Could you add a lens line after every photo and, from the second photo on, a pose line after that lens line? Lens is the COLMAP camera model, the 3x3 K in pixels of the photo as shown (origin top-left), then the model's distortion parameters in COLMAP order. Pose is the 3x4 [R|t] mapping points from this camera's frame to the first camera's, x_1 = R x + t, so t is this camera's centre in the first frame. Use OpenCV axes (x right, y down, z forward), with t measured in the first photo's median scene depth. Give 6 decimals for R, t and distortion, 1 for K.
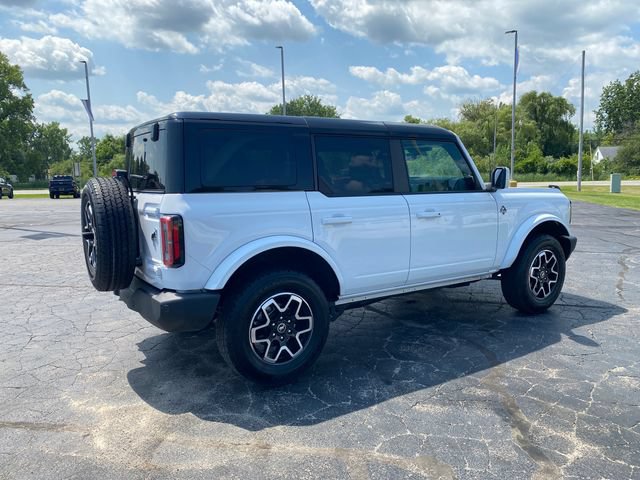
lens RADIAL K [[482.3, 0, 314.4], [0, 482.3, 239.5], [0, 0, 1]] dist [0.027581, -0.026912]
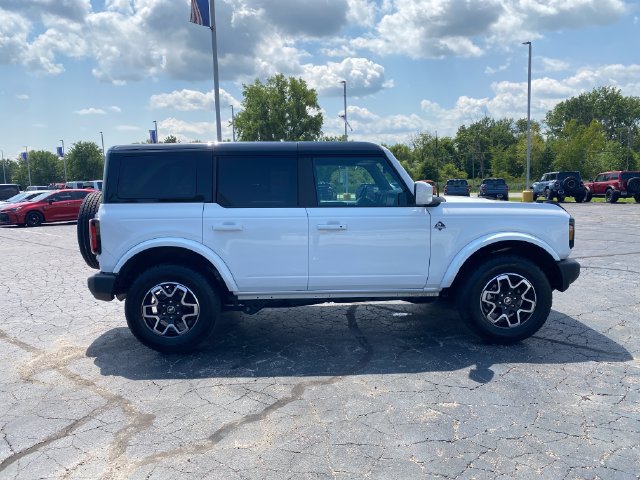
lens RADIAL K [[482.3, 0, 319.1], [0, 482.3, 243.8], [0, 0, 1]] dist [0.027581, -0.026912]
pose [[0.858005, 0.061047, -0.510000, 0.816332], [-0.061911, 0.997964, 0.015299, -0.031992], [0.509896, 0.018448, 0.860038, 0.078663]]
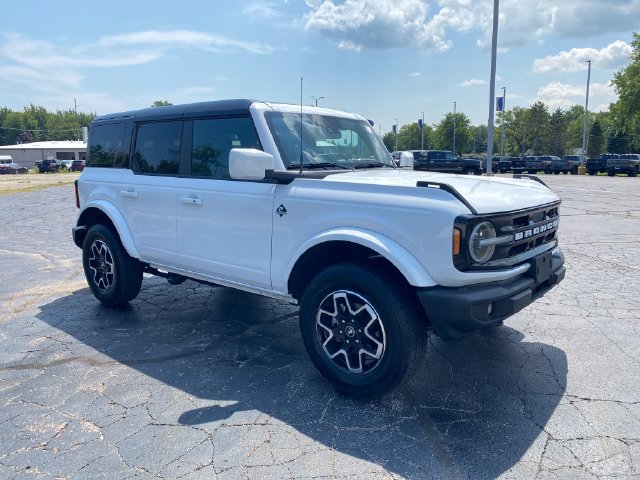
lens RADIAL K [[482.3, 0, 318.4], [0, 482.3, 240.7], [0, 0, 1]] dist [0.027581, -0.026912]
pose [[0.307175, 0.171989, -0.935983, 1.301636], [-0.123871, 0.982392, 0.139865, -0.149762], [0.943557, 0.072978, 0.323070, 1.008589]]
